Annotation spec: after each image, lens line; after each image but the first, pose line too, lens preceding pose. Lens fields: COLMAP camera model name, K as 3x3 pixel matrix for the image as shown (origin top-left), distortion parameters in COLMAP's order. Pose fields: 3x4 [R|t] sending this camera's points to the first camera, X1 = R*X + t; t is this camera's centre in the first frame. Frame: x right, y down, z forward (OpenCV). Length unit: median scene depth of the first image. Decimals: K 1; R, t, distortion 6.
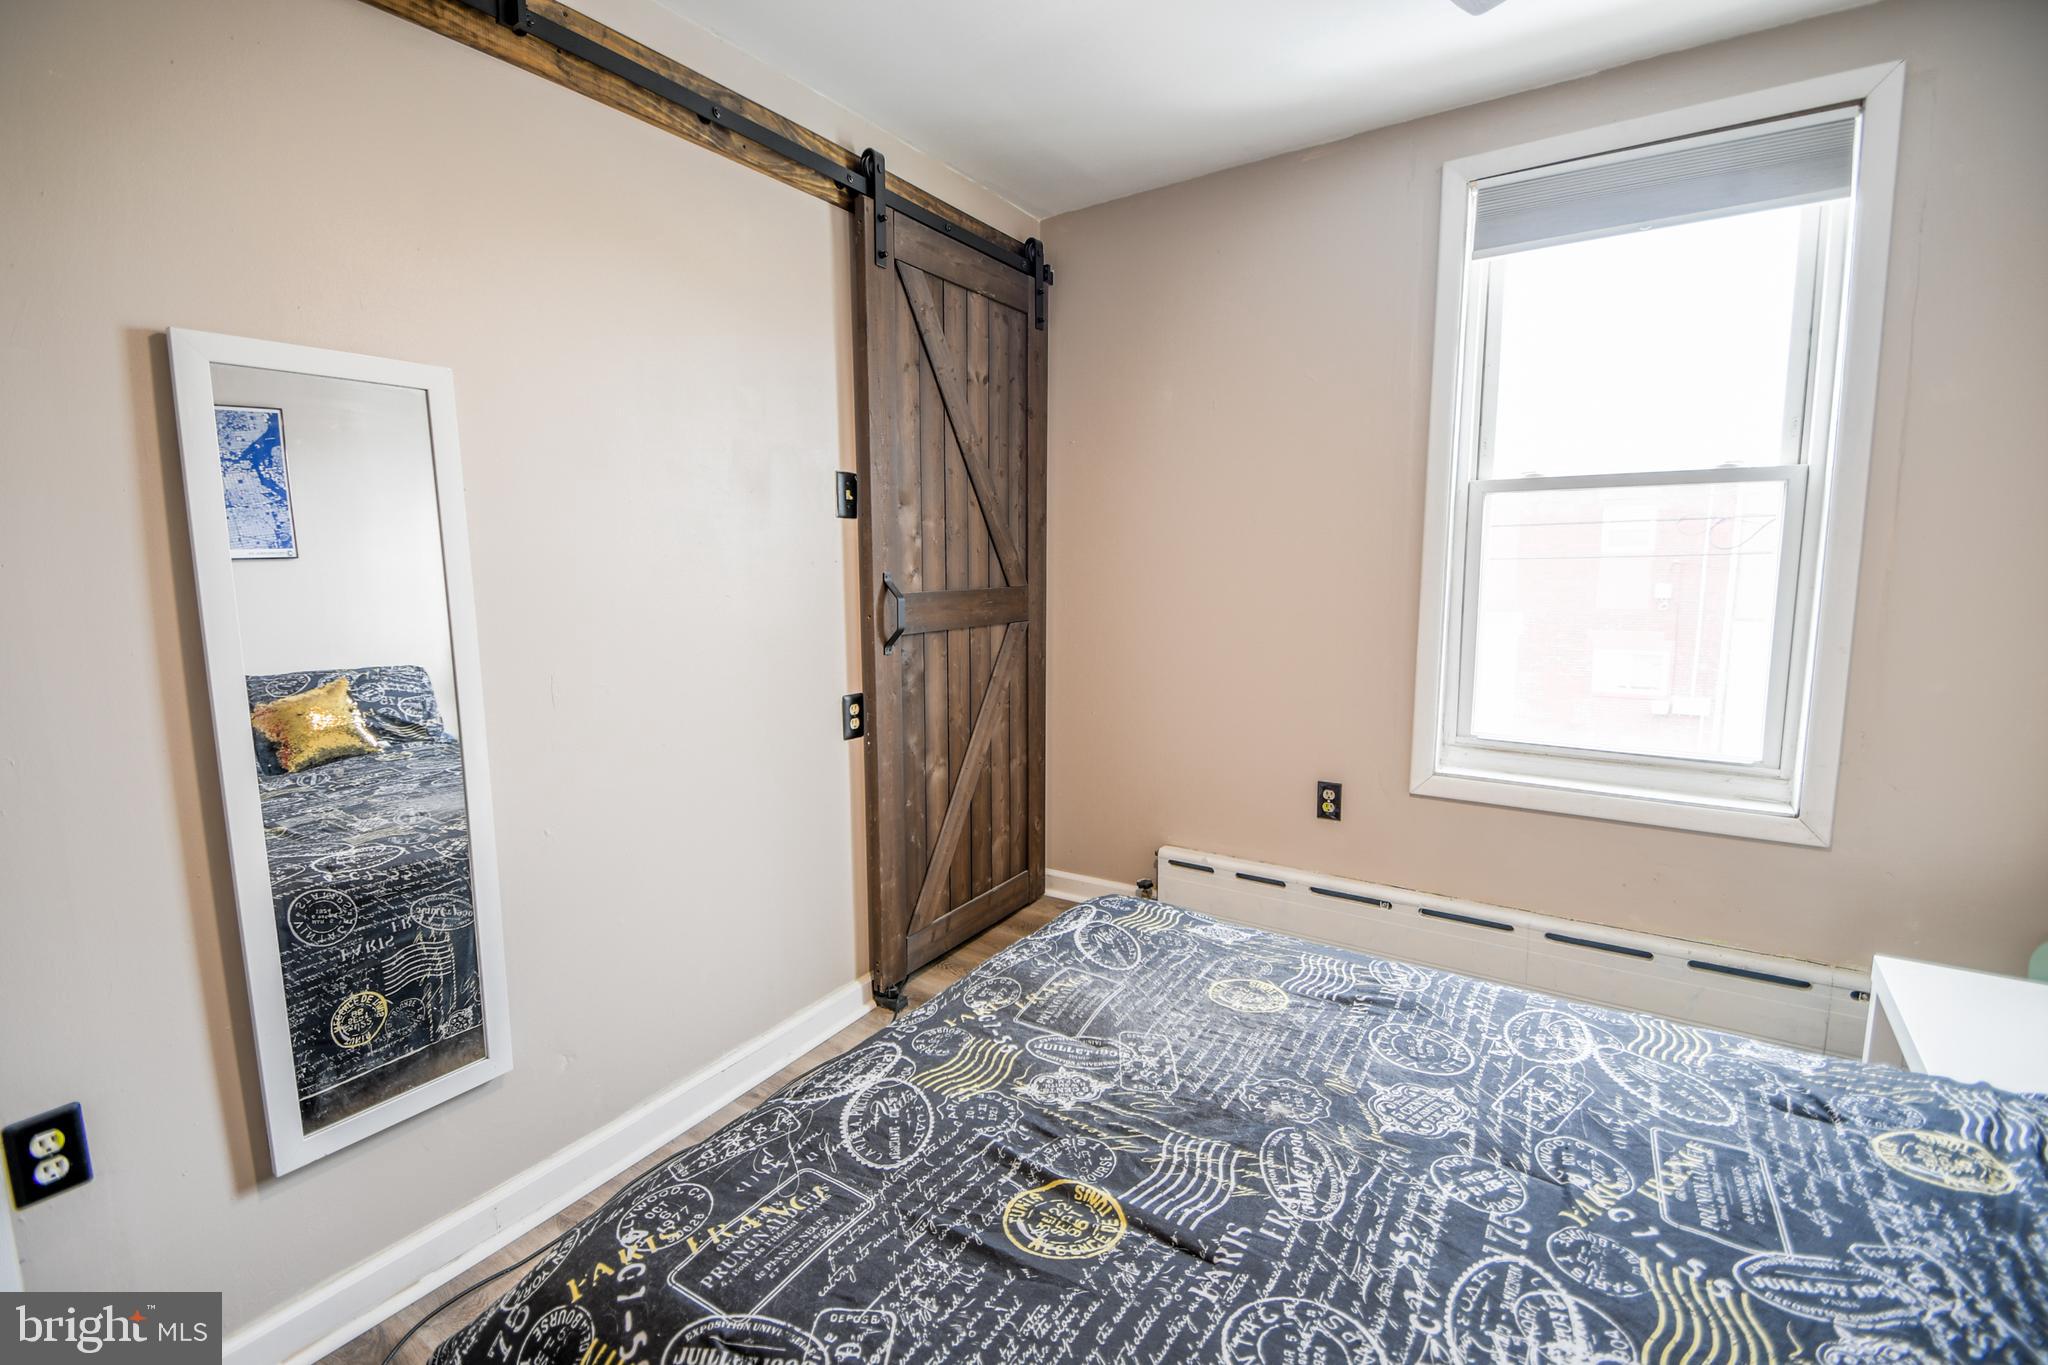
lens RADIAL K [[901.8, 0, 995.1], [0, 901.8, 668.6], [0, 0, 1]] dist [0.014425, -0.017714]
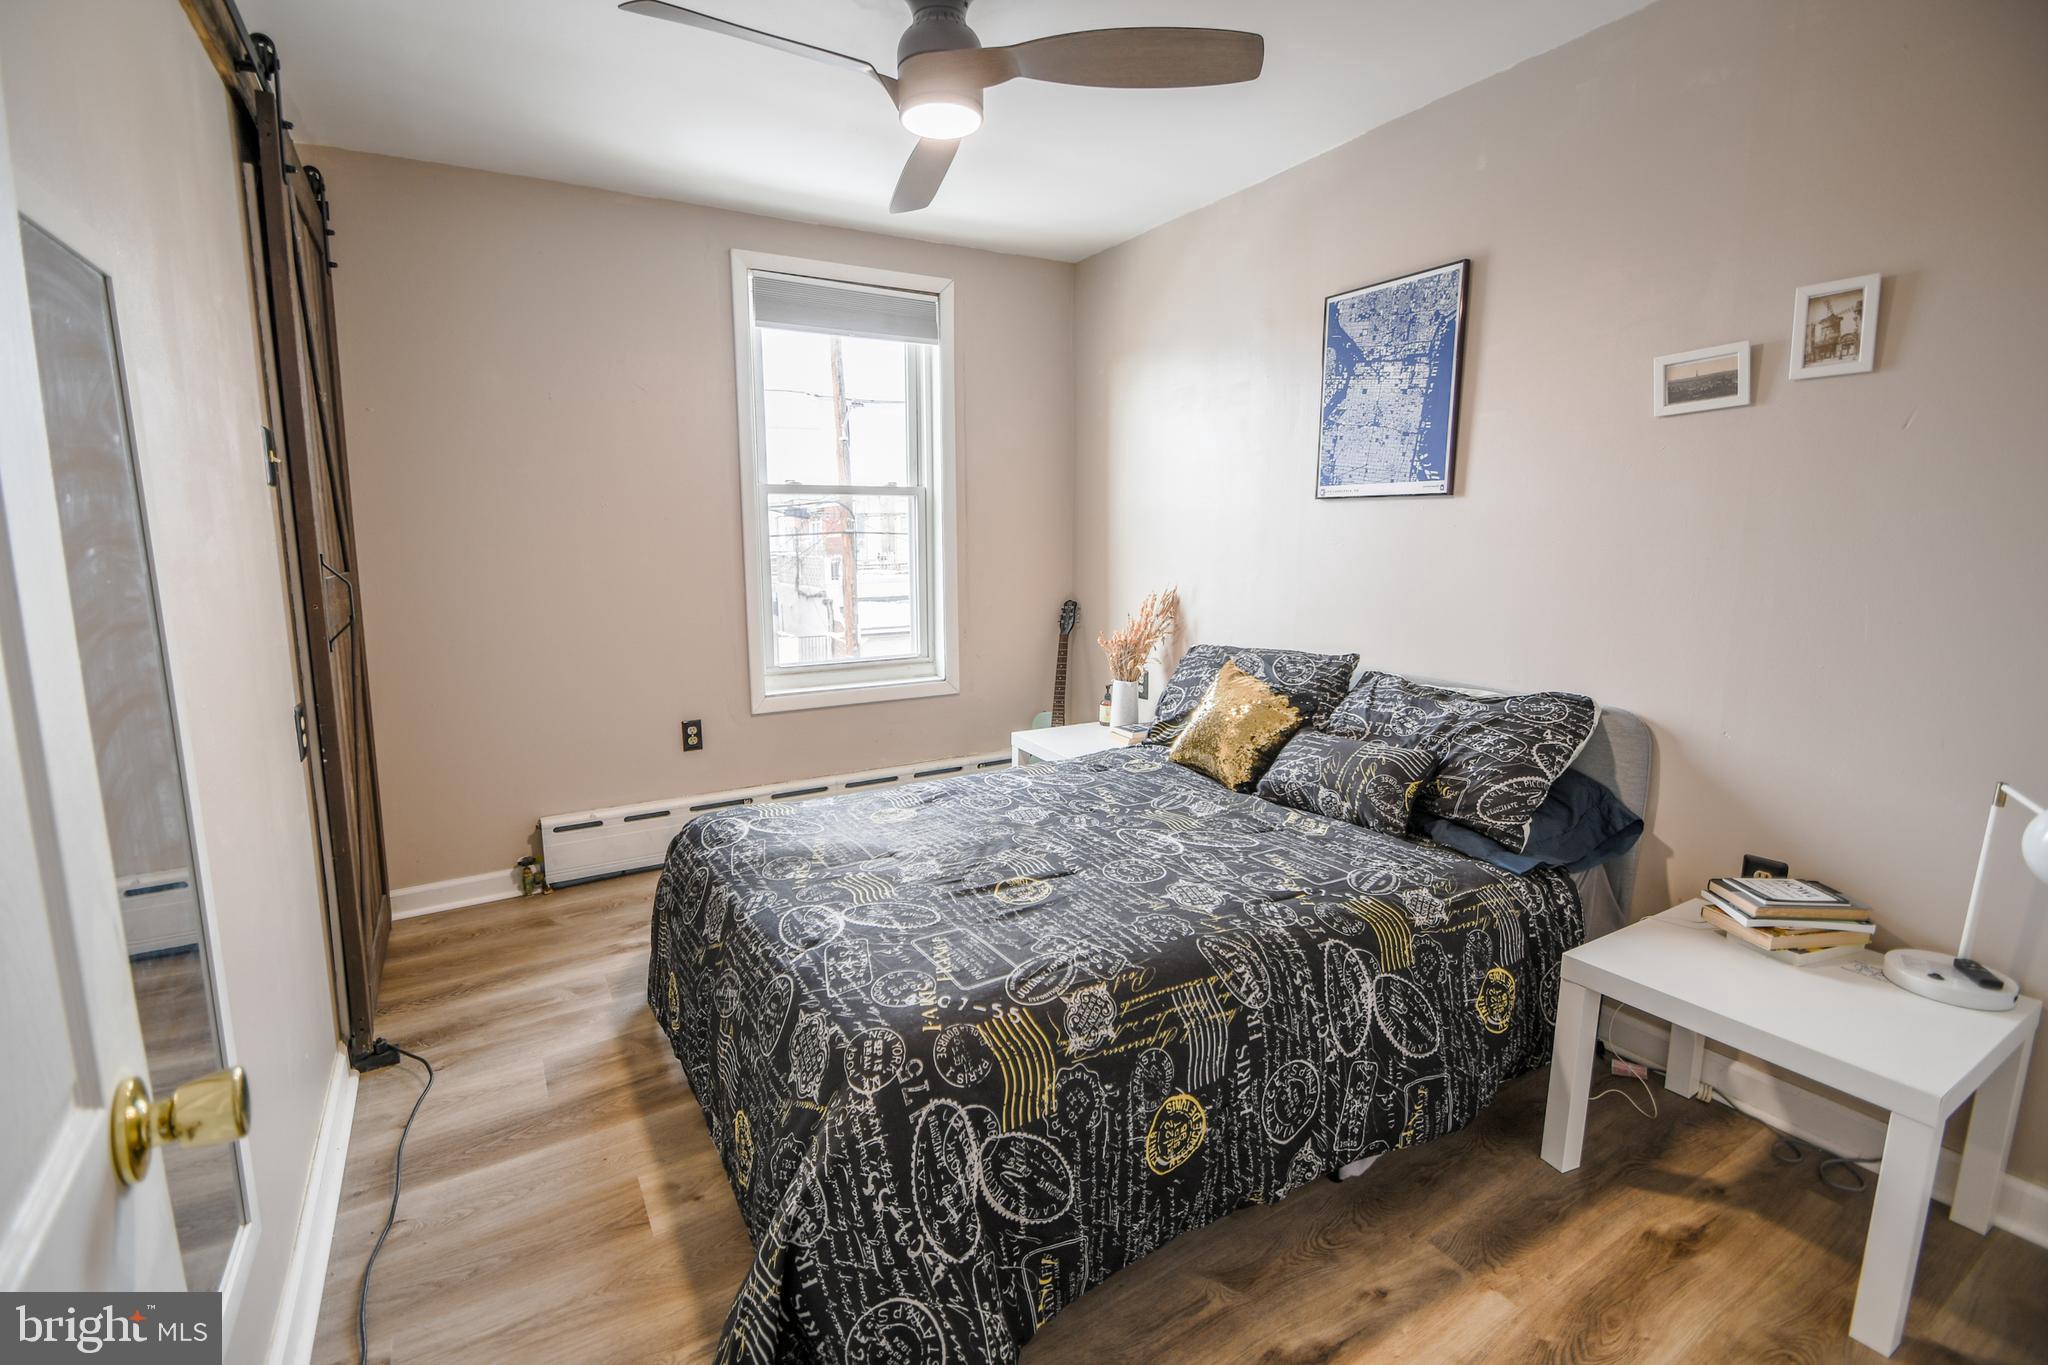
lens RADIAL K [[901.8, 0, 995.1], [0, 901.8, 668.6], [0, 0, 1]] dist [0.014425, -0.017714]
pose [[0.429921, -0.122022, 0.894583, -1.246768], [0.112420, 0.990349, 0.081058, 0.003200], [-0.895840, 0.065720, 0.439490, 0.170344]]
